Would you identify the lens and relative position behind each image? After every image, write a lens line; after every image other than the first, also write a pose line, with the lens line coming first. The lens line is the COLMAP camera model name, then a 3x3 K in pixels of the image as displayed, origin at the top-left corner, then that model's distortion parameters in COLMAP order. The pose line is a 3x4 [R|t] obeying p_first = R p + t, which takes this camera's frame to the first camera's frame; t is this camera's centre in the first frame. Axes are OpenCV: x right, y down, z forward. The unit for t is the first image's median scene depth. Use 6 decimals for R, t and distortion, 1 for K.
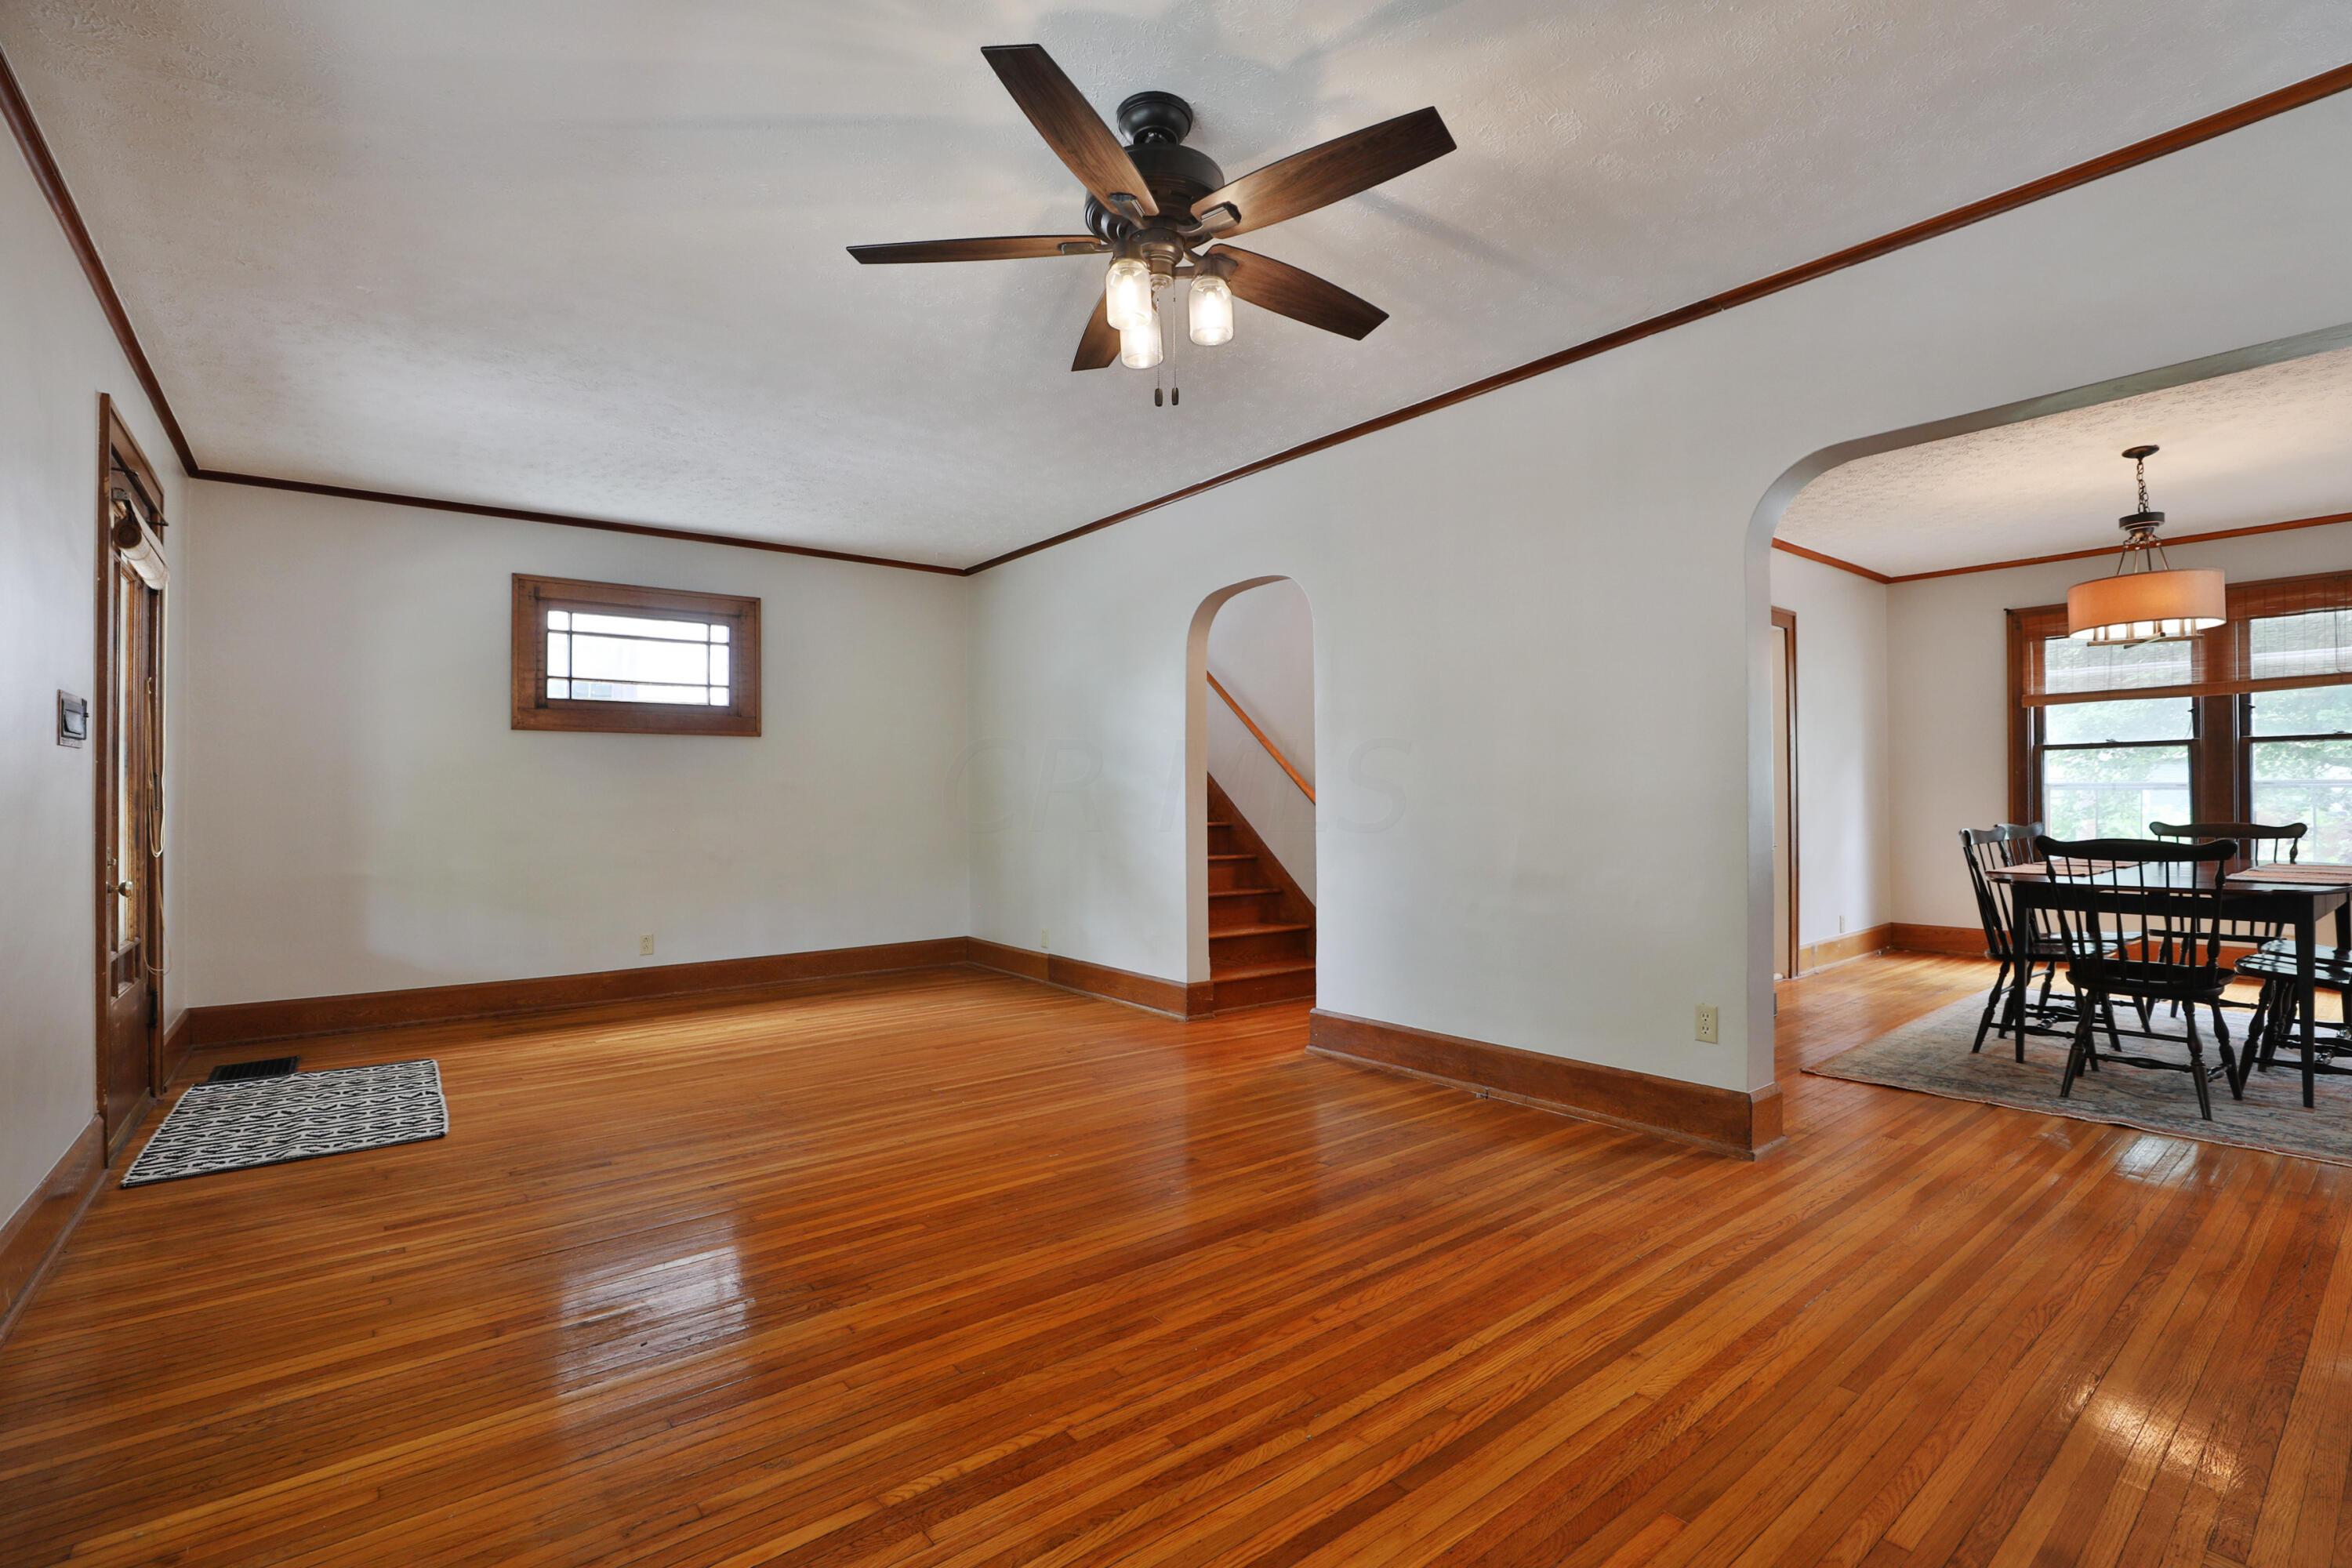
lens RADIAL K [[1066.8, 0, 1176.6], [0, 1066.8, 789.3], [0, 0, 1]] dist [-0.023857, 0.002913]
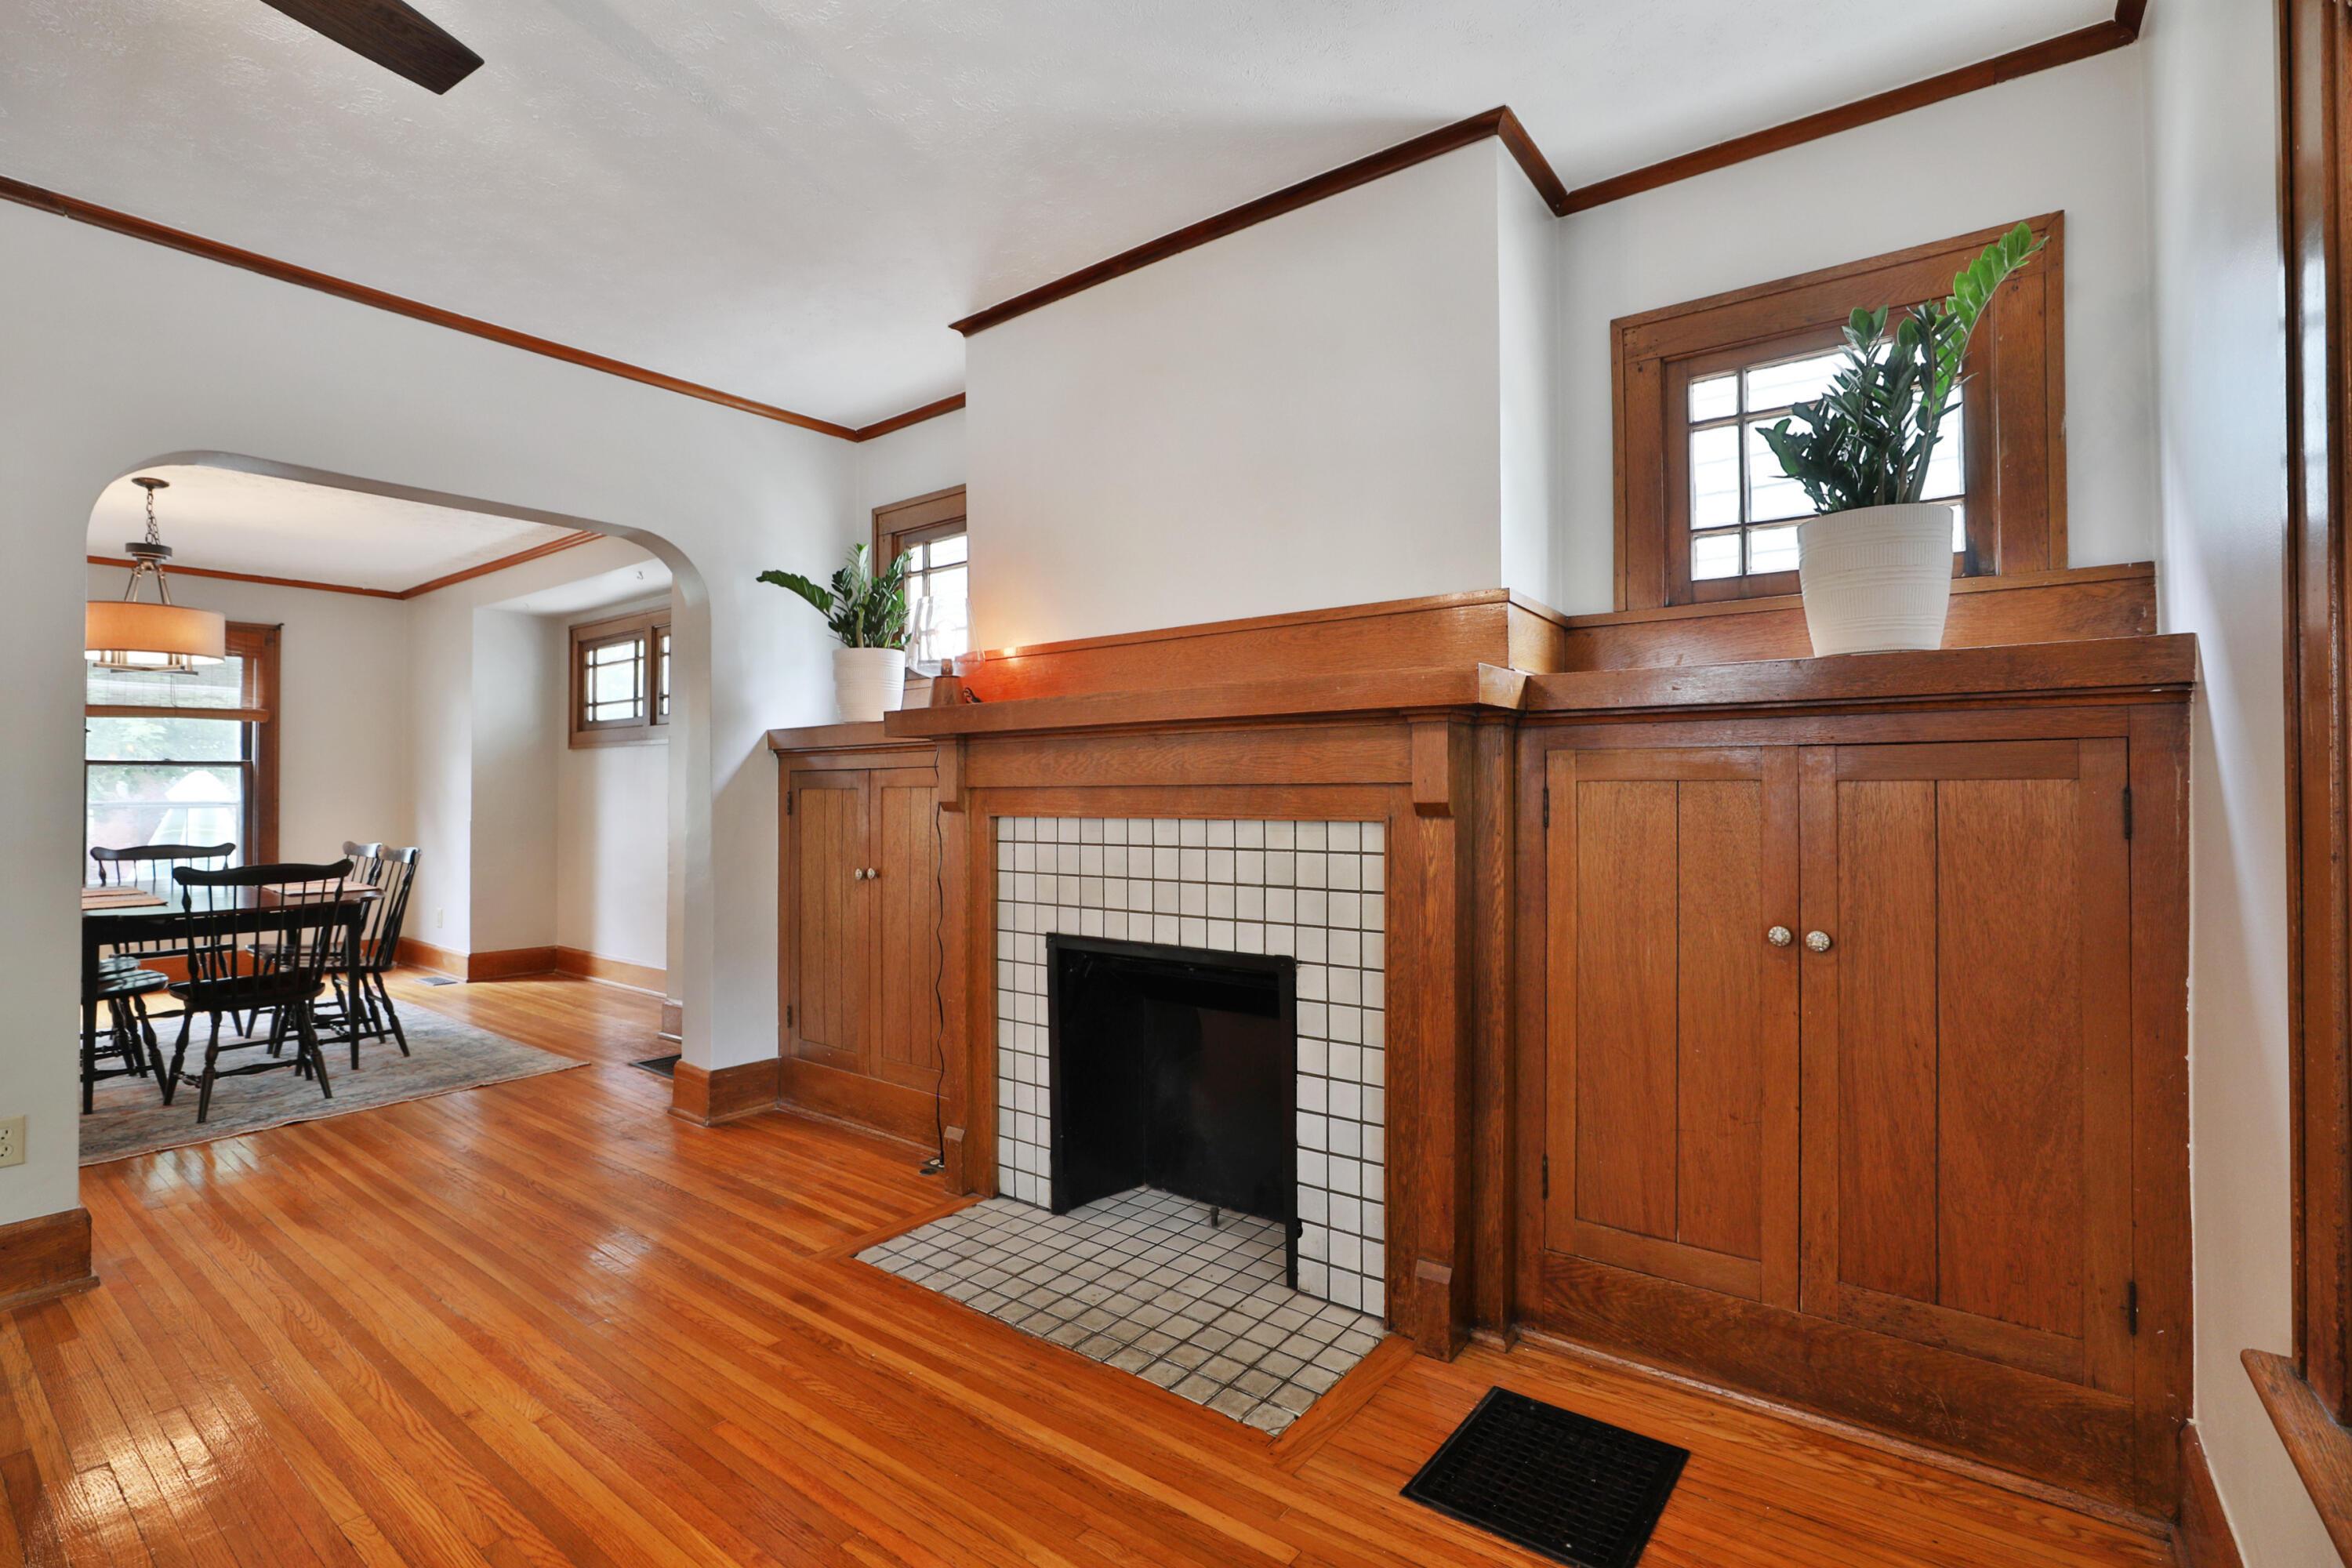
lens RADIAL K [[1095.6, 0, 1176.0], [0, 1095.6, 789.9], [0, 0, 1]] dist [-0.032156, 0.007475]
pose [[-0.239318, 0.008456, 0.970904, -0.325509], [-0.003019, 0.999951, -0.009453, -0.017693], [-0.970937, -0.005194, -0.239281, 0.281026]]
